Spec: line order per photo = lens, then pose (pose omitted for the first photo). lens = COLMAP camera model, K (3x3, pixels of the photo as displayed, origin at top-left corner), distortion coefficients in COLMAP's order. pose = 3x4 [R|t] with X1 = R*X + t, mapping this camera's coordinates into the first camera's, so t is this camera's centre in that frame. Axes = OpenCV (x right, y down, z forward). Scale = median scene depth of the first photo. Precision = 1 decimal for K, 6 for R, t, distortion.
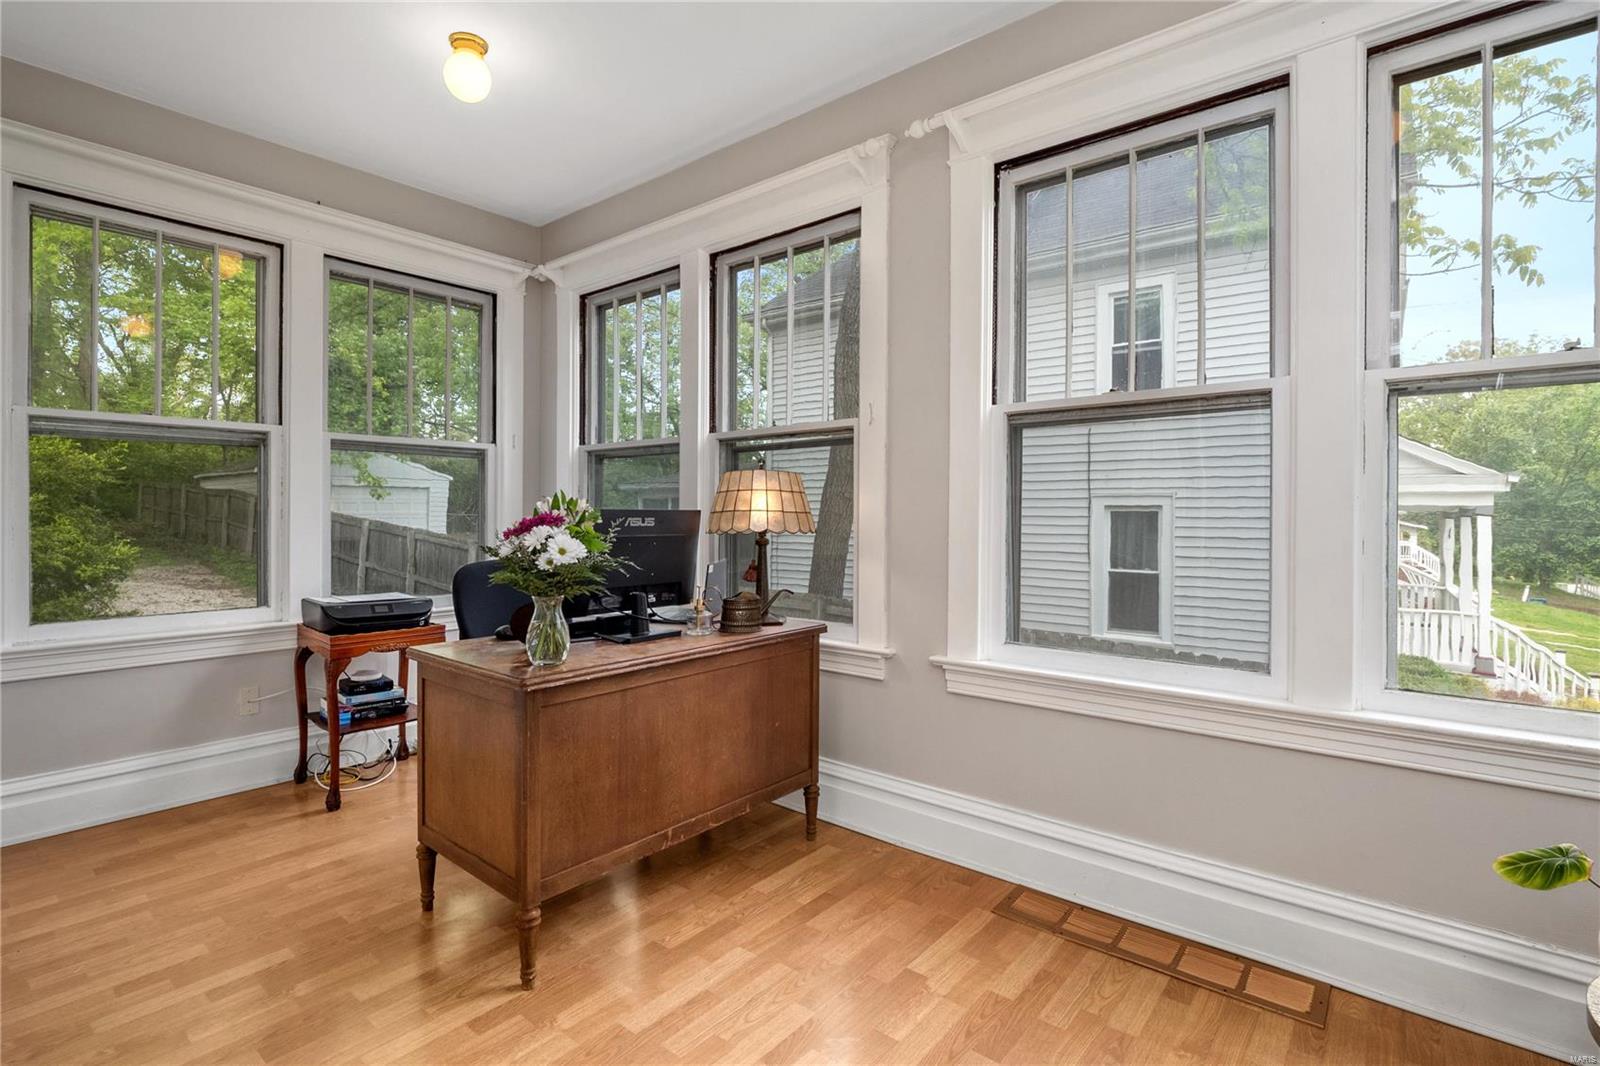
lens RADIAL K [[762.7, 0, 798.7], [0, 762.7, 517.5], [0, 0, 1]] dist [-0.003923, -0.000585]
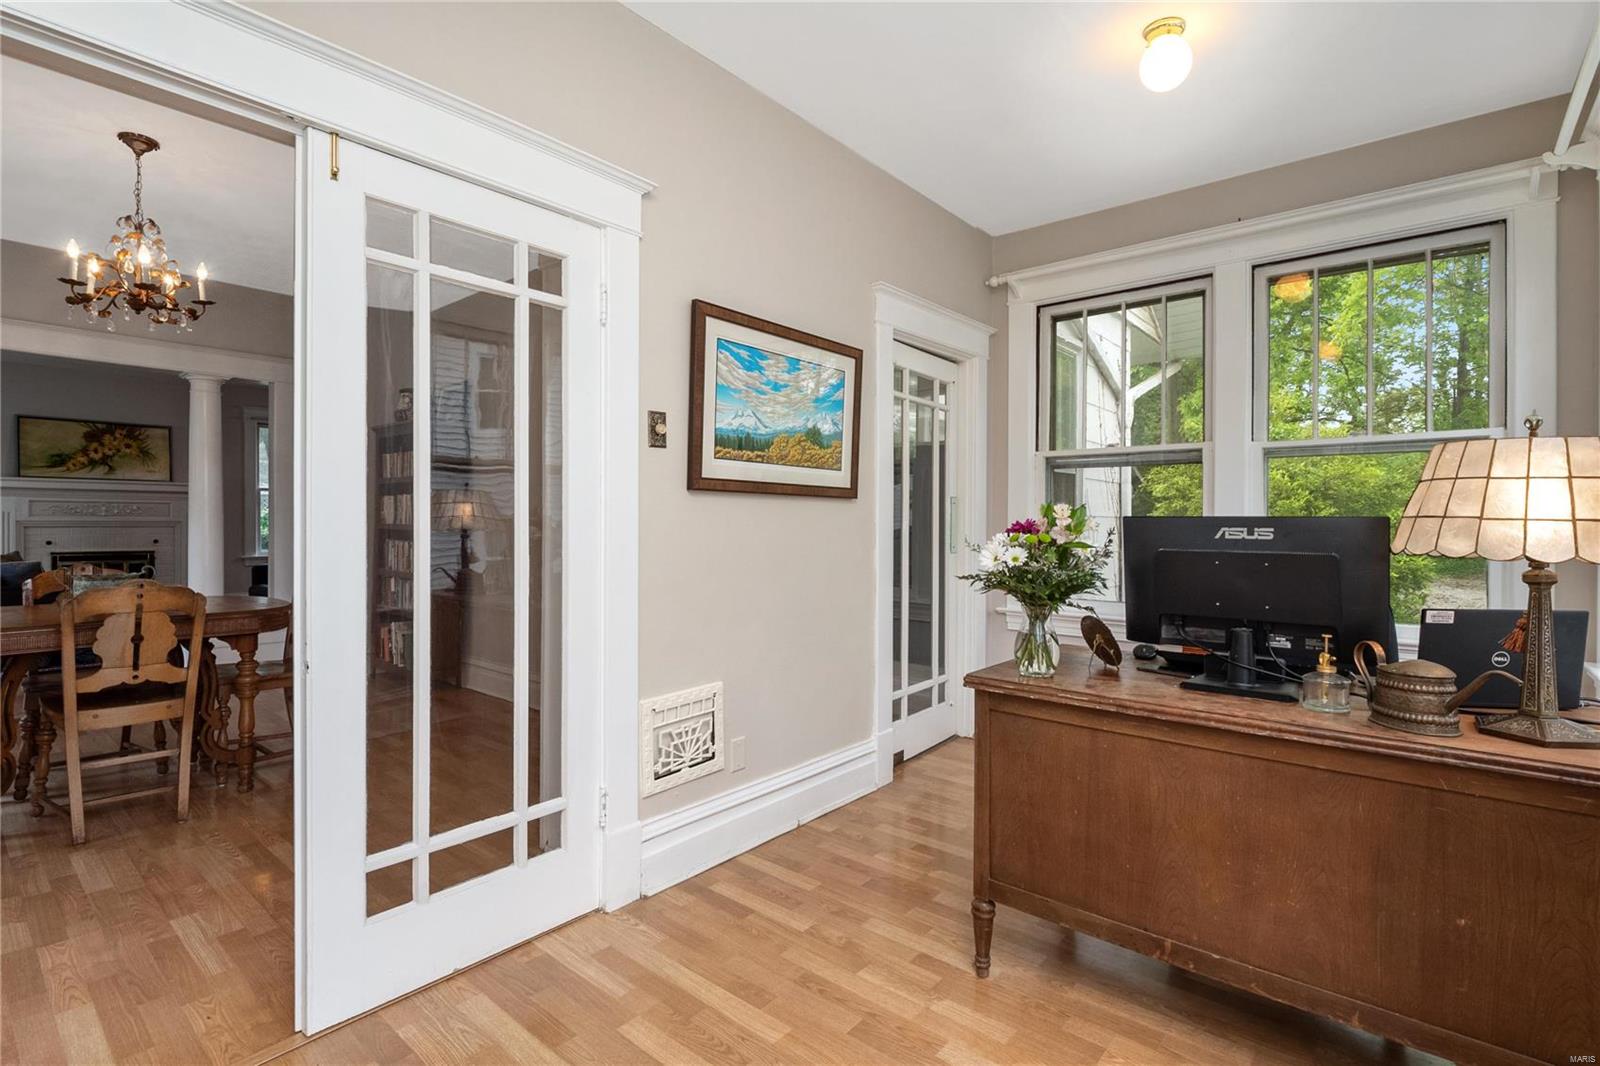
lens RADIAL K [[762.7, 0, 798.7], [0, 762.7, 517.5], [0, 0, 1]] dist [-0.003923, -0.000585]
pose [[-0.003396, -0.004491, -0.999984, 0.528897], [-0.013504, 0.999899, -0.004445, -0.000573], [0.999903, 0.013488, -0.003456, 0.570931]]
